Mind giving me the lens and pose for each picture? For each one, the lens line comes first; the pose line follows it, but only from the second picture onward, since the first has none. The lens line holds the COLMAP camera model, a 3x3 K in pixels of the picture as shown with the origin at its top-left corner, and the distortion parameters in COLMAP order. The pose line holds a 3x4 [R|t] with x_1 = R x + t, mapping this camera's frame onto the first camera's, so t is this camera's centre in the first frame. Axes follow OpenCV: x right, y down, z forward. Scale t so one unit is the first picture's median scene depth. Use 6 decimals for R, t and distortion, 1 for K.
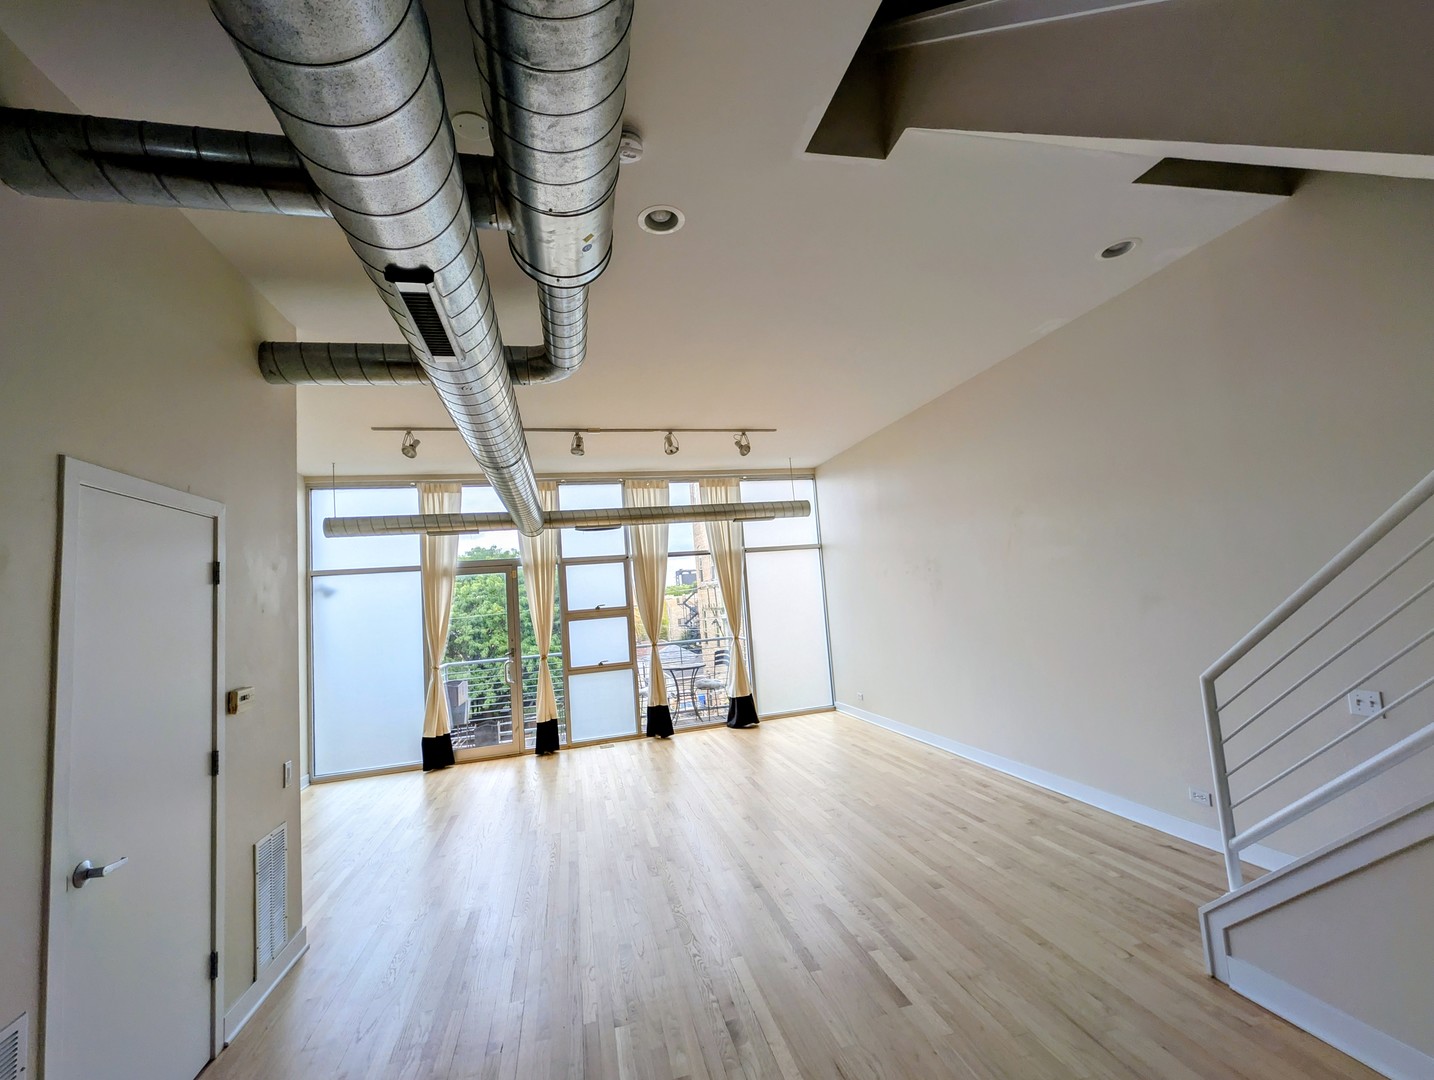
lens RADIAL K [[590.7, 0, 717.0], [0, 590.7, 540.0], [0, 0, 1]] dist [-0.001740, -0.000046]
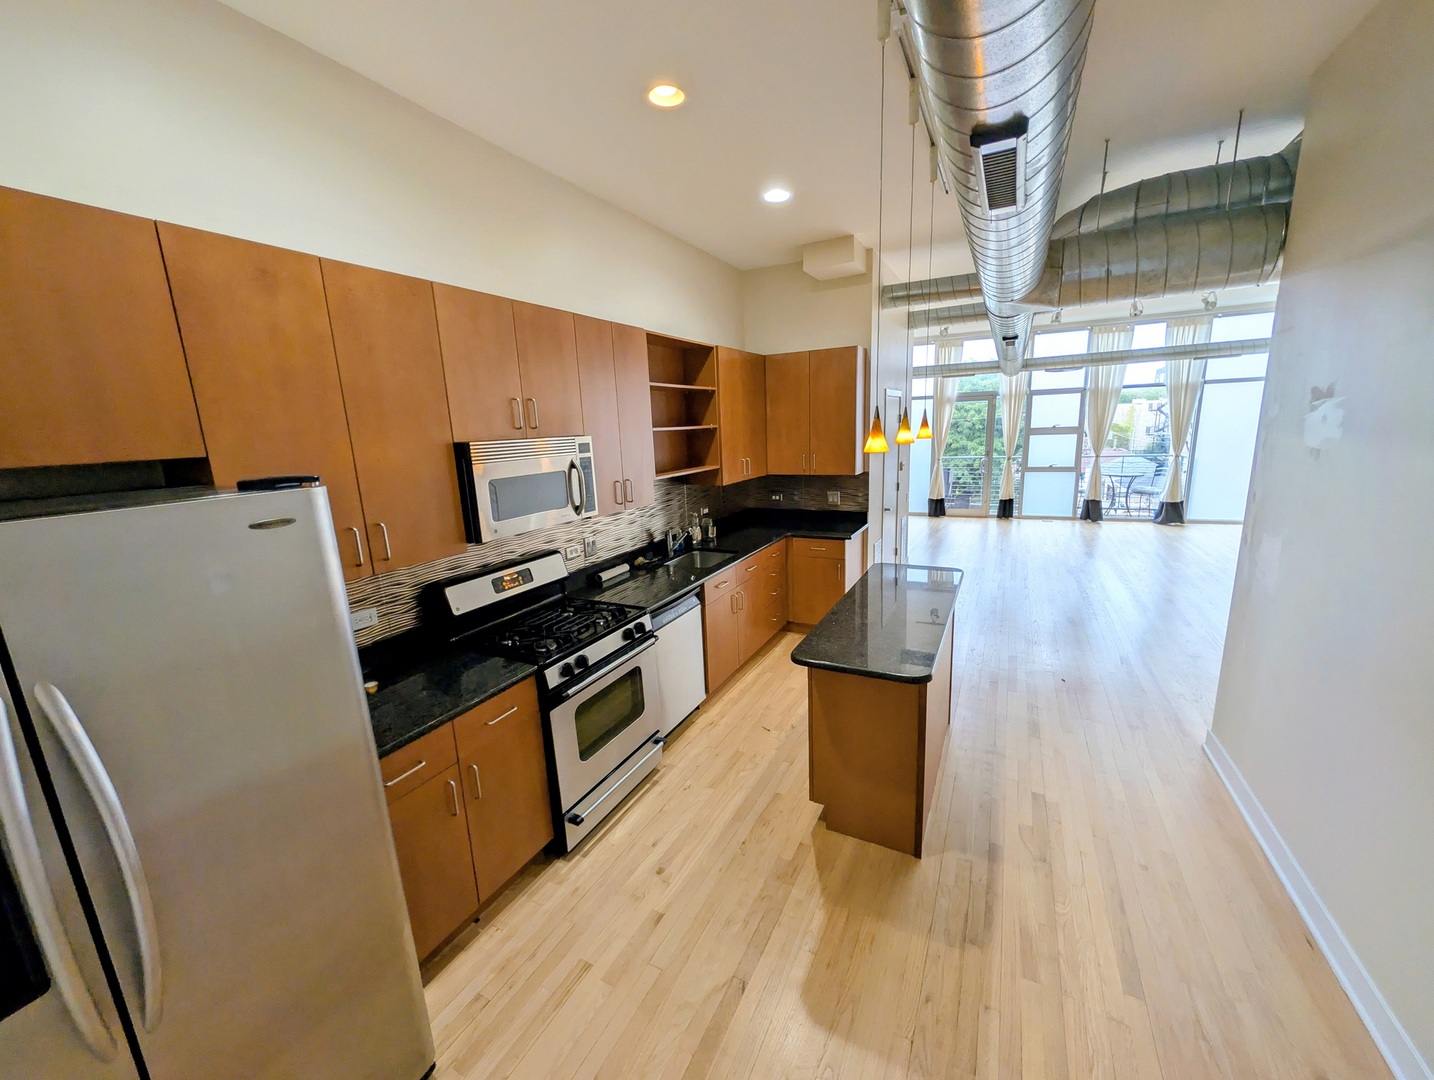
lens RADIAL K [[554.2, 0, 717.0], [0, 554.2, 540.0], [0, 0, 1]] dist [0.000777, -0.000171]
pose [[0.750295, 0.180580, -0.635963, 0.084851], [0.051215, 0.943204, 0.328243, -0.106554], [0.659117, -0.278850, 0.698432, -0.532918]]
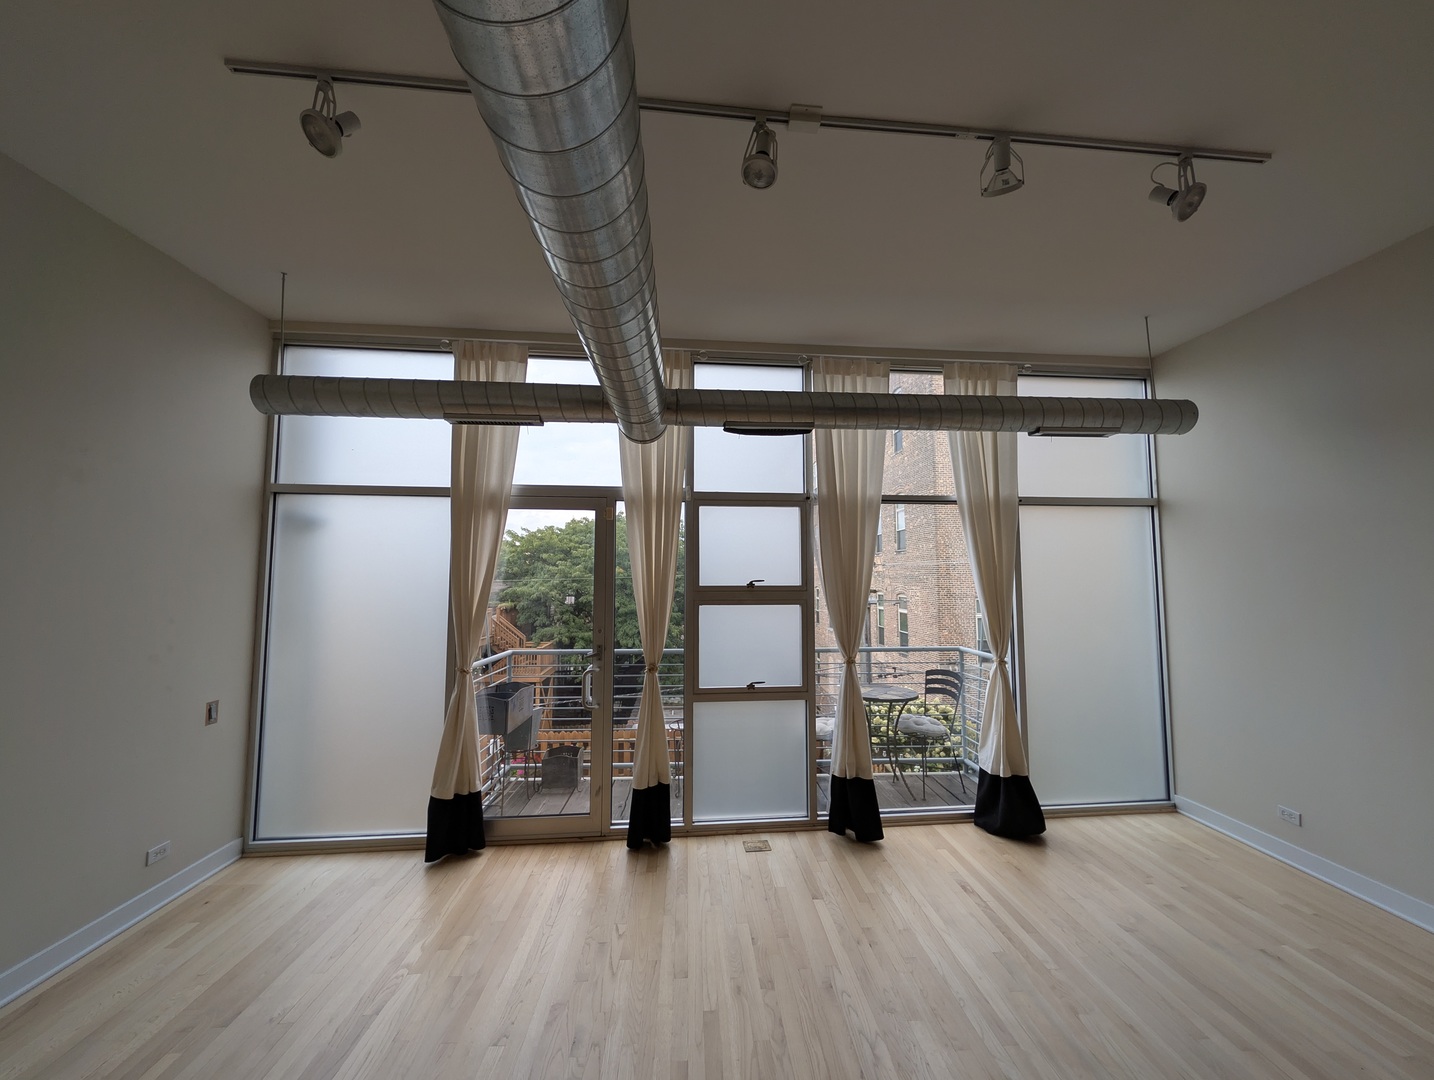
lens RADIAL K [[499.6, 0, 717.0], [0, 499.6, 540.0], [0, 0, 1]] dist [0.000646, -0.000001]
pose [[0.981003, 0.062359, -0.183697, -0.151577], [-0.056916, 0.997774, 0.034762, 0.059242], [0.185456, -0.023646, 0.982368, 0.541156]]
